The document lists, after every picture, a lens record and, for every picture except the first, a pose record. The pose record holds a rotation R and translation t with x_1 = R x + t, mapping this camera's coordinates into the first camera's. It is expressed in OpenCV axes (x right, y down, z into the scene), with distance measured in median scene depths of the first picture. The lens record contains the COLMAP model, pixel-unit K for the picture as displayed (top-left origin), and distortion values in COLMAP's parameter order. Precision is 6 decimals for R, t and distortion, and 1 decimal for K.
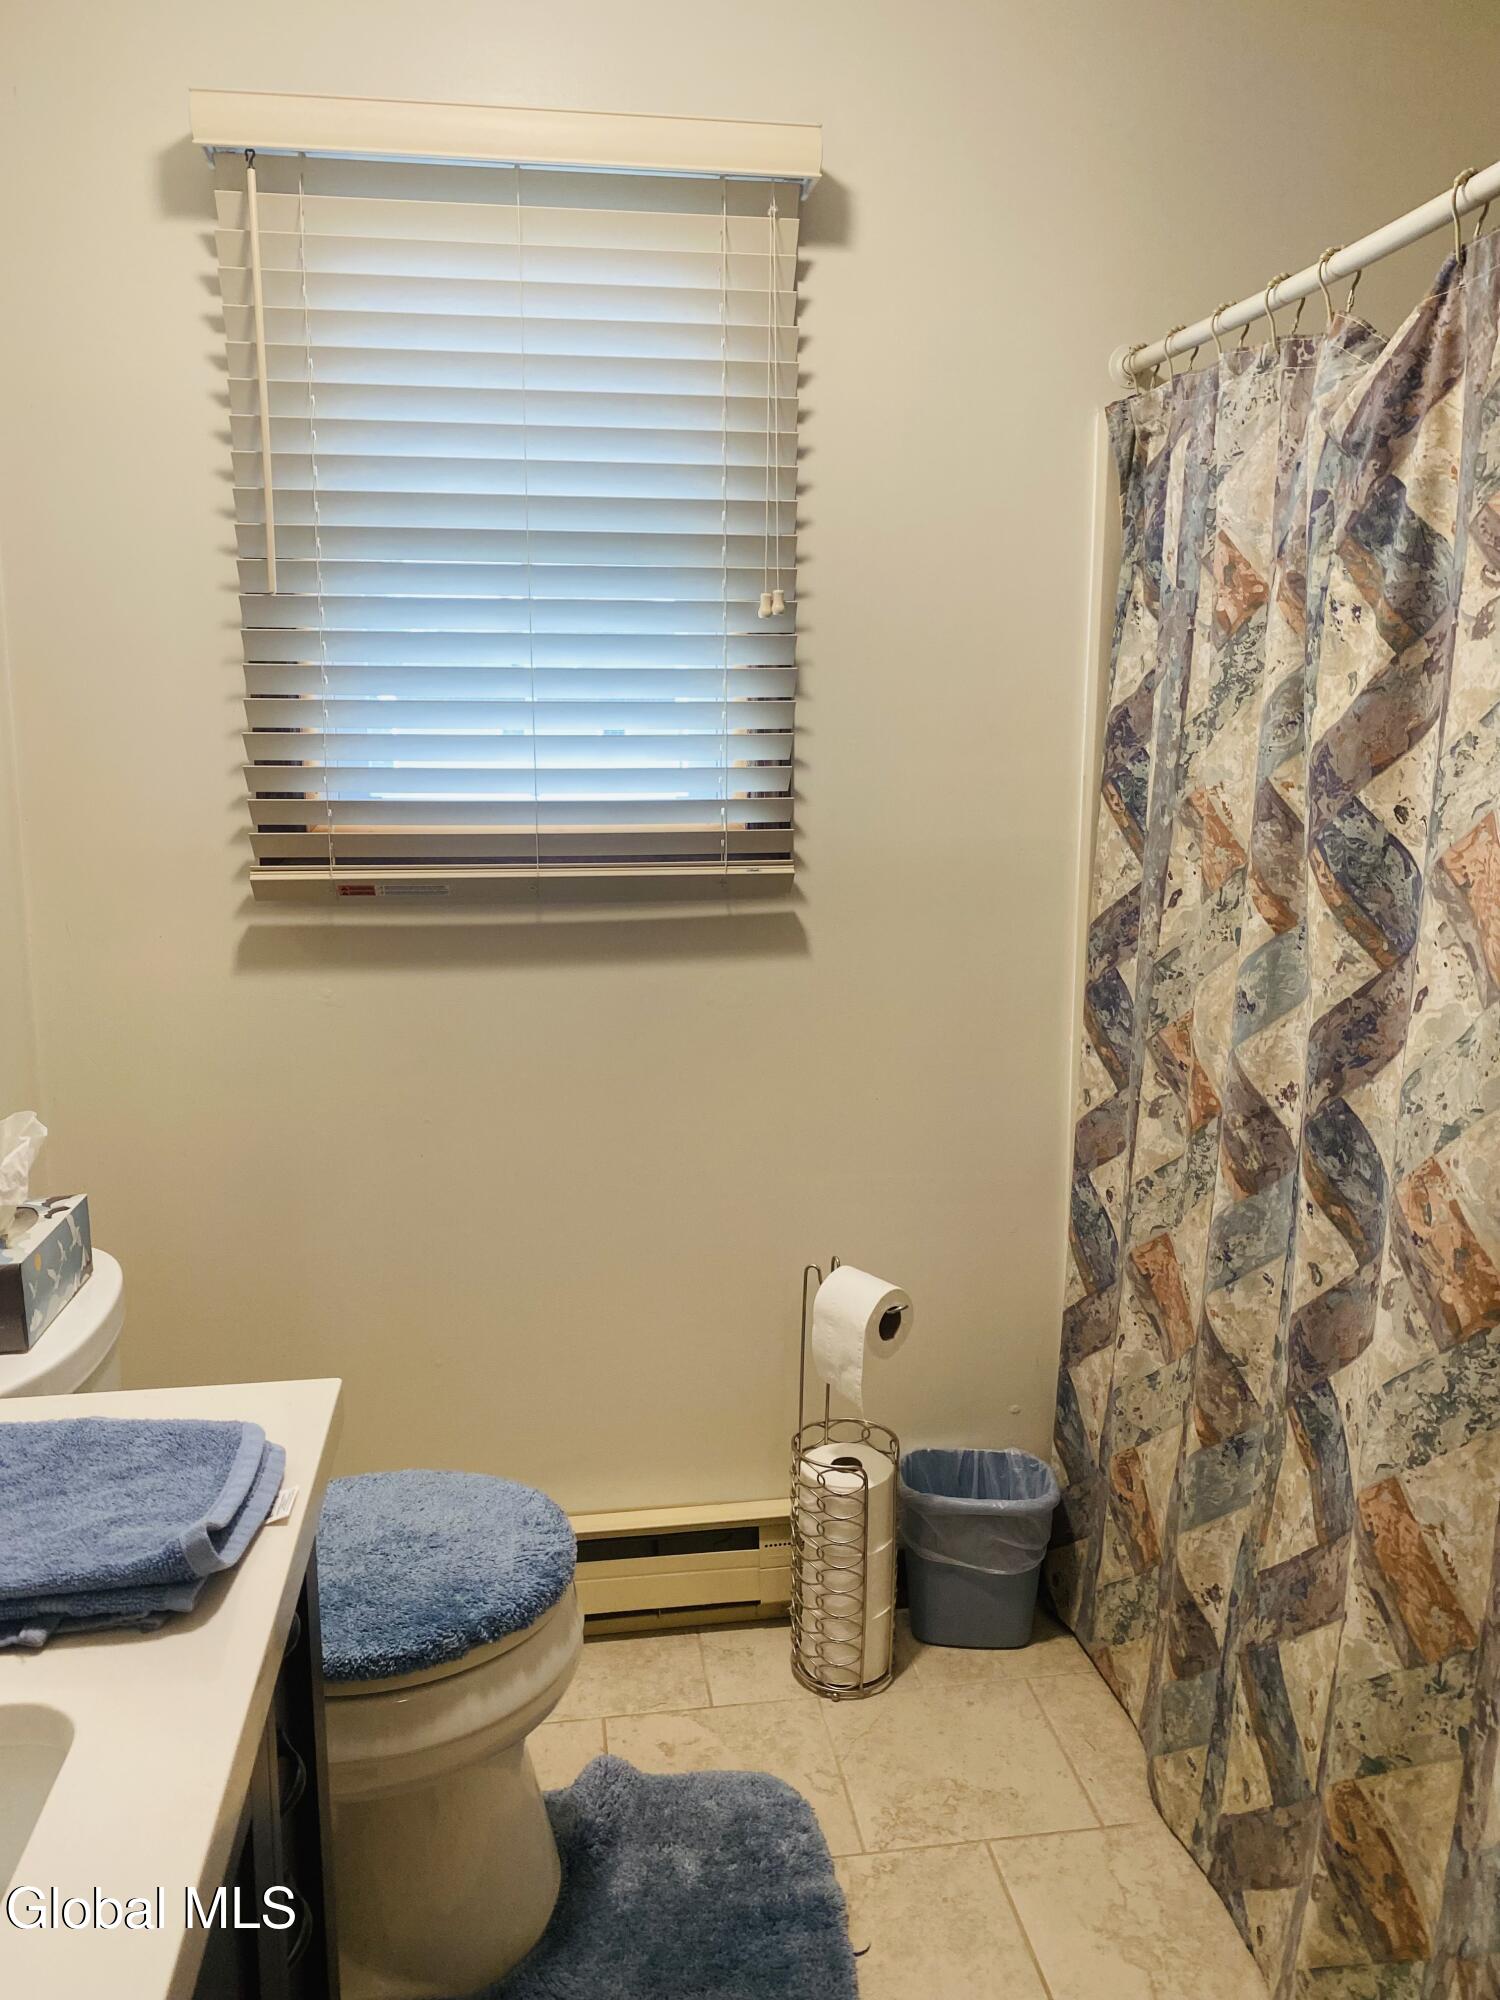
lens RADIAL K [[1521.4, 0, 758.7], [0, 1521.4, 992.7], [0, 0, 1]] dist [0.020258, -0.032610]
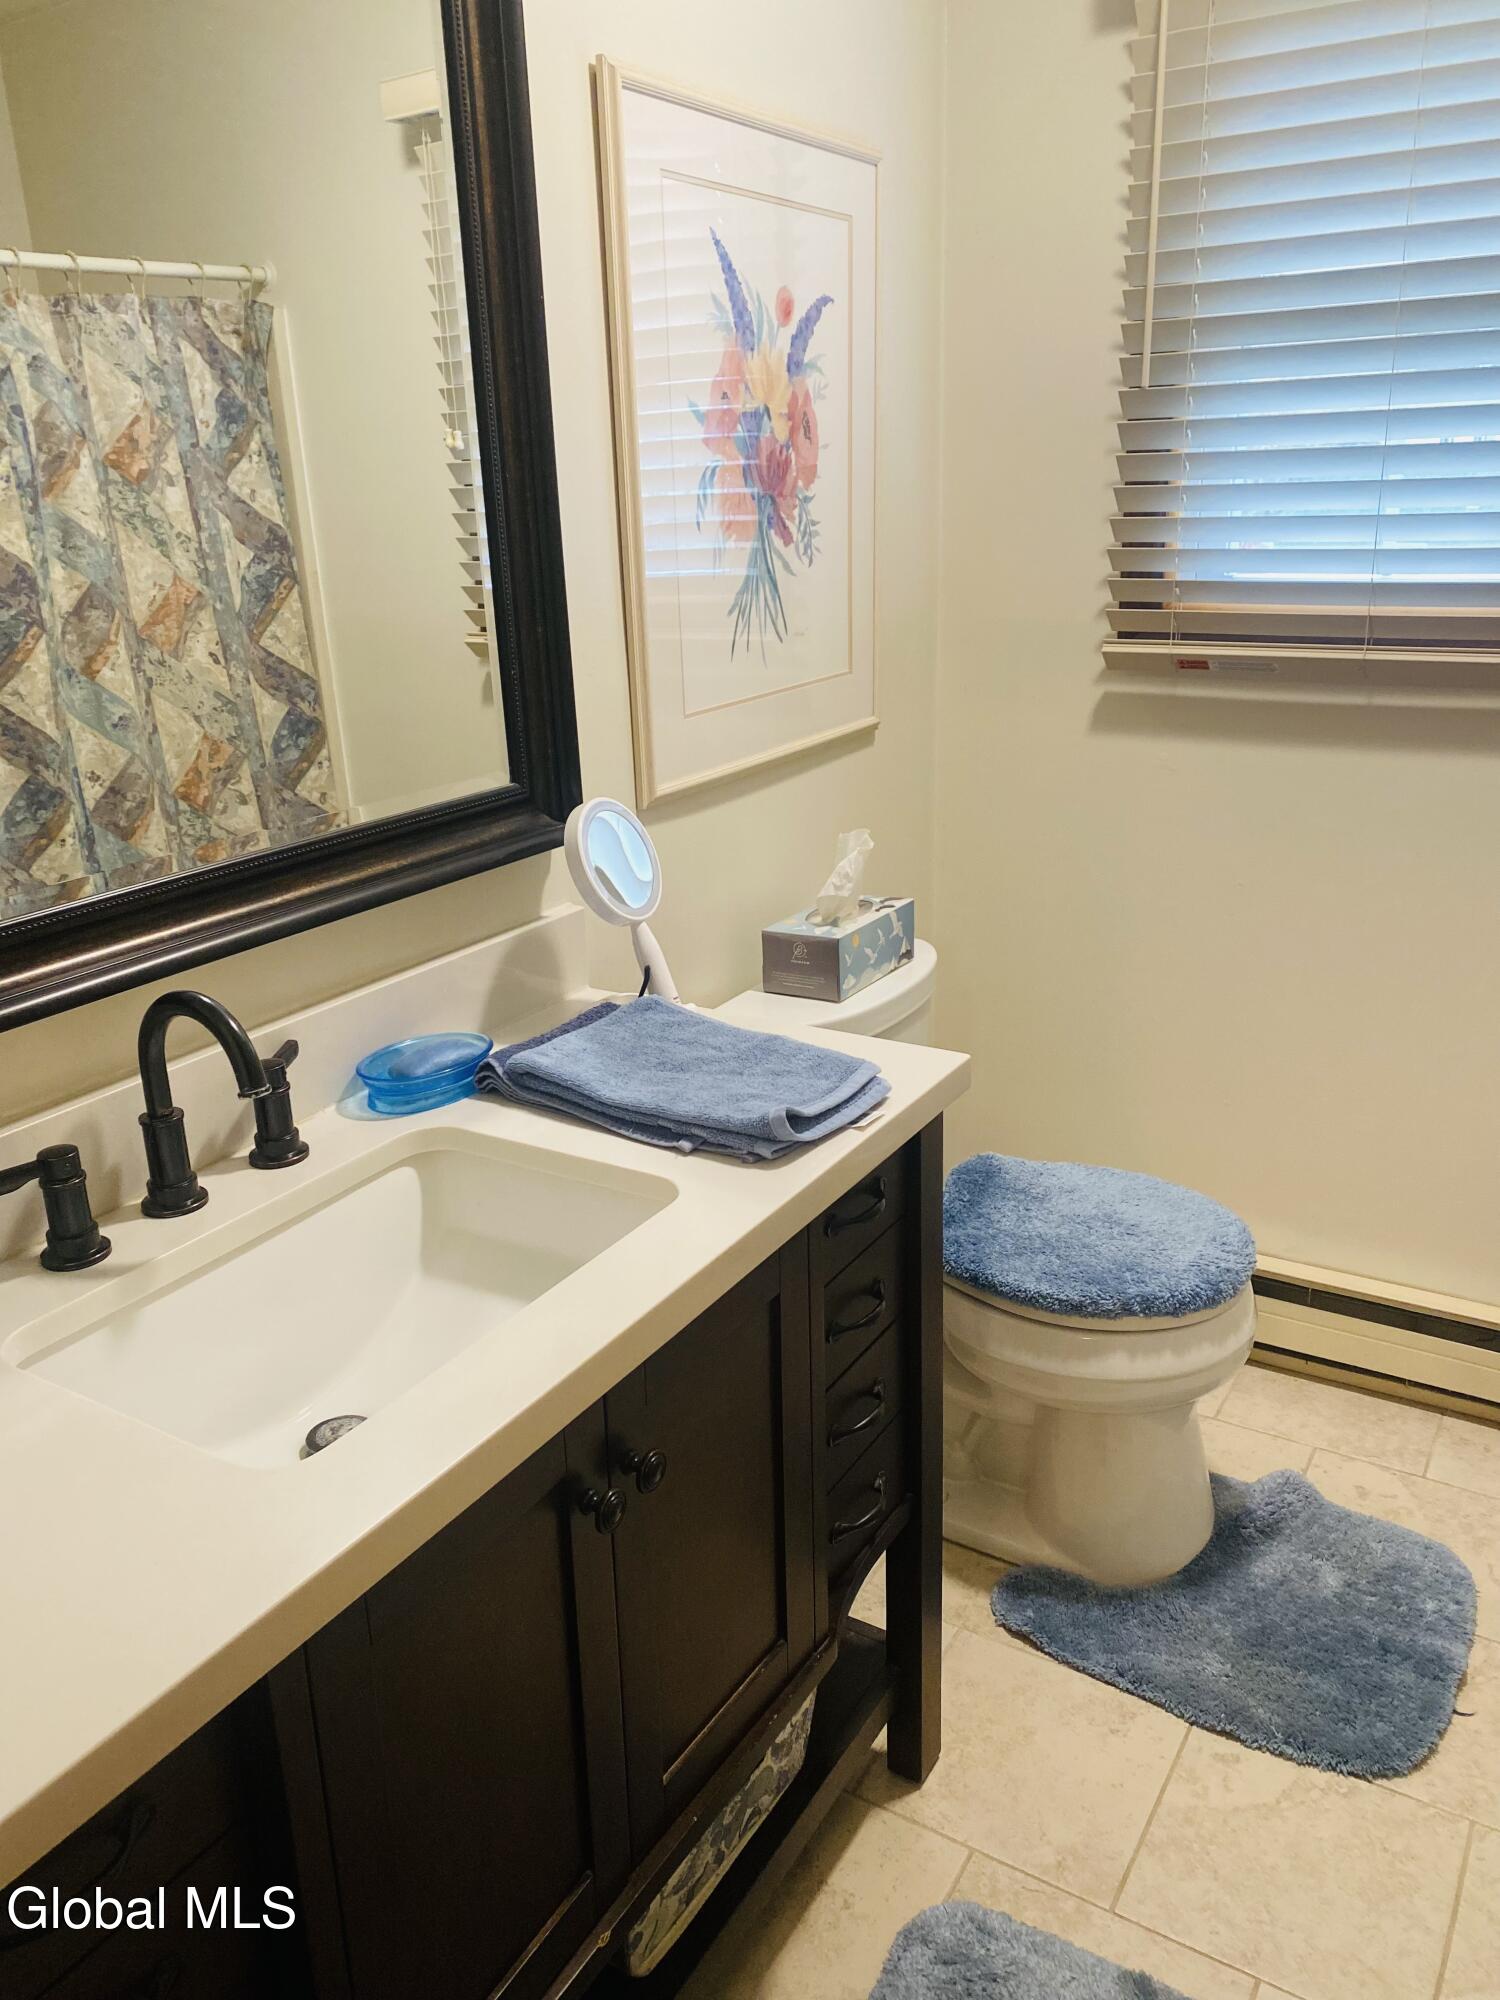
lens RADIAL K [[1521.4, 0, 742.2], [0, 1521.4, 1009.5], [0, 0, 1]] dist [0.020258, -0.032610]
pose [[0.758567, 0.187937, -0.623904, 0.257115], [-0.079075, 0.976977, 0.198149, -0.019406], [0.646779, -0.100974, 0.755964, -0.075289]]
